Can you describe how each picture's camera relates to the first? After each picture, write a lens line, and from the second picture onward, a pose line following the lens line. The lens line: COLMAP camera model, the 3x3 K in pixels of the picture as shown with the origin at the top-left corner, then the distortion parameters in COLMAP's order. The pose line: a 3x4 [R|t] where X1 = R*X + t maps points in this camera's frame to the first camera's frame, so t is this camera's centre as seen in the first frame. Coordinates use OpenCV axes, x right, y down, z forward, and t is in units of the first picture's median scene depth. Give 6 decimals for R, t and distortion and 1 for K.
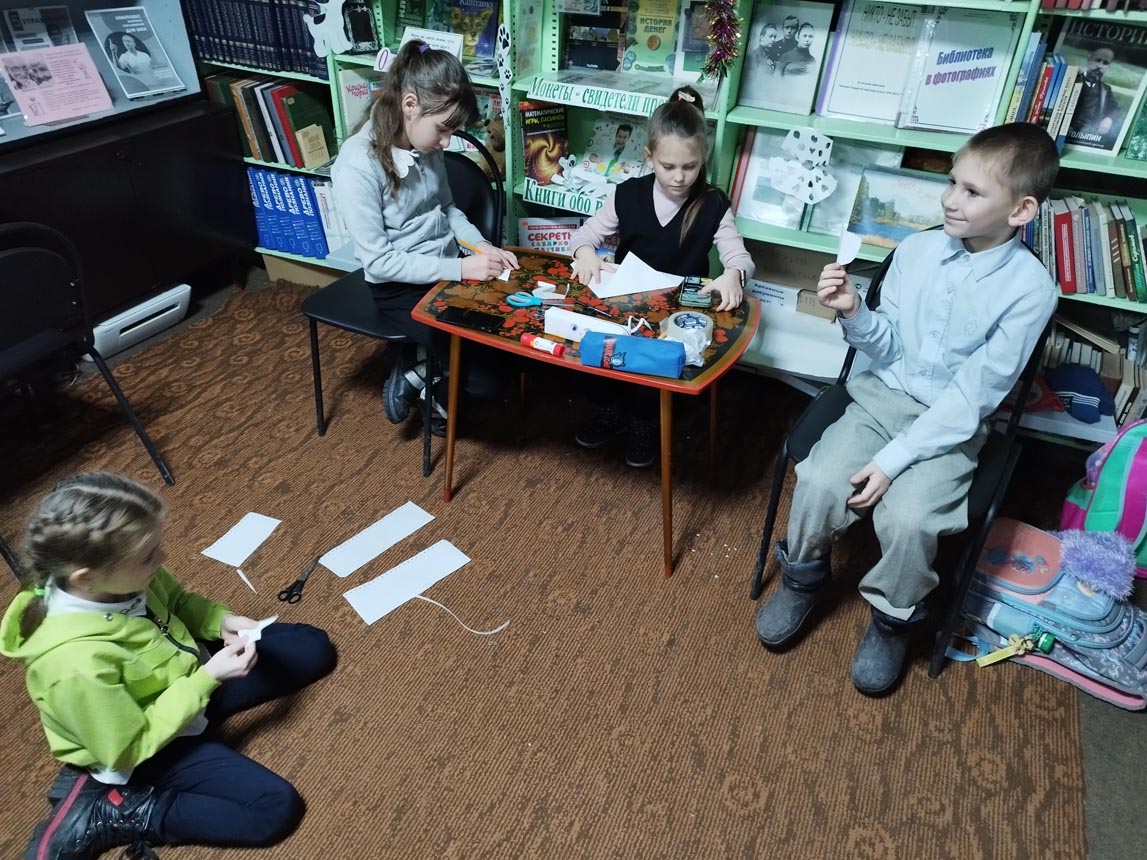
lens RADIAL K [[834.3, 0, 573.5], [0, 834.3, 430.0], [0, 0, 1]] dist [0.009641, -0.003427]
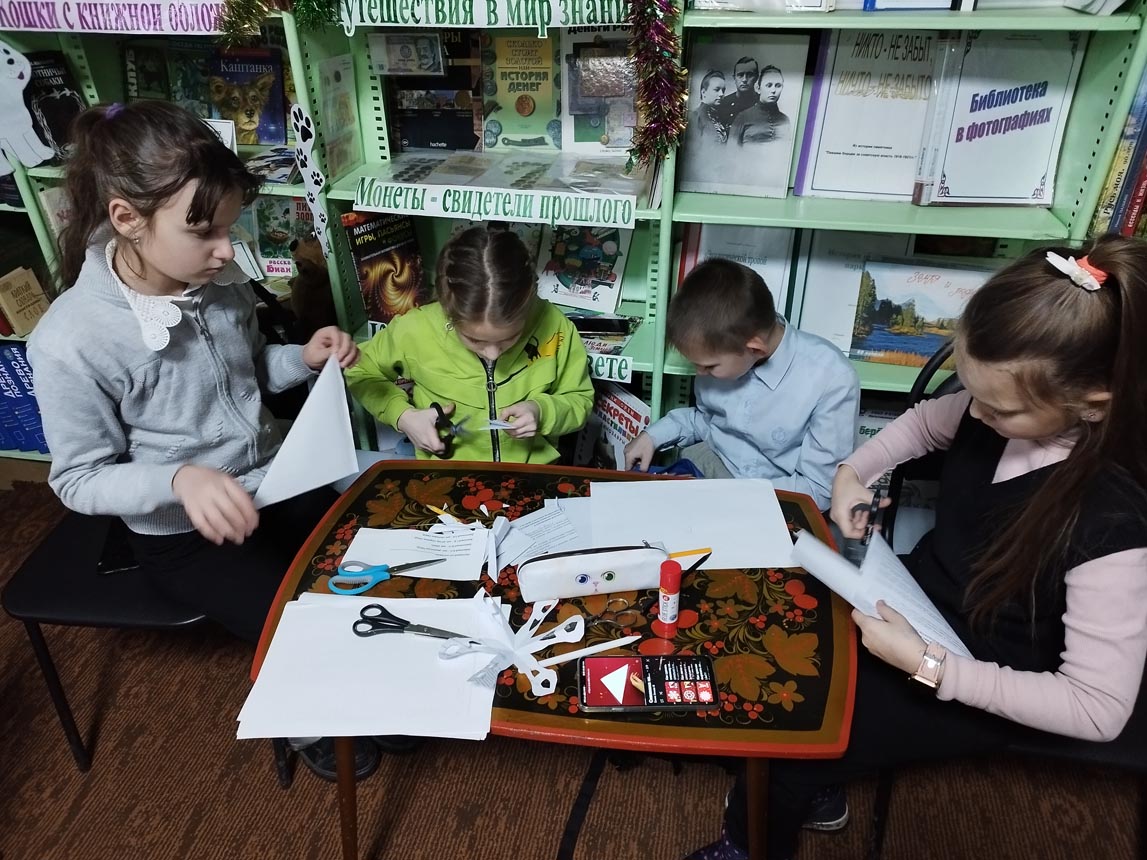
lens RADIAL K [[834.4, 0, 573.7], [0, 834.4, 426.4], [0, 0, 1]] dist [0.015615, -0.011435]
pose [[0.968821, -0.165647, 0.184247, -0.037025], [0.169541, 0.985508, -0.005475, -0.197633], [-0.180670, 0.036542, 0.982865, 0.334576]]
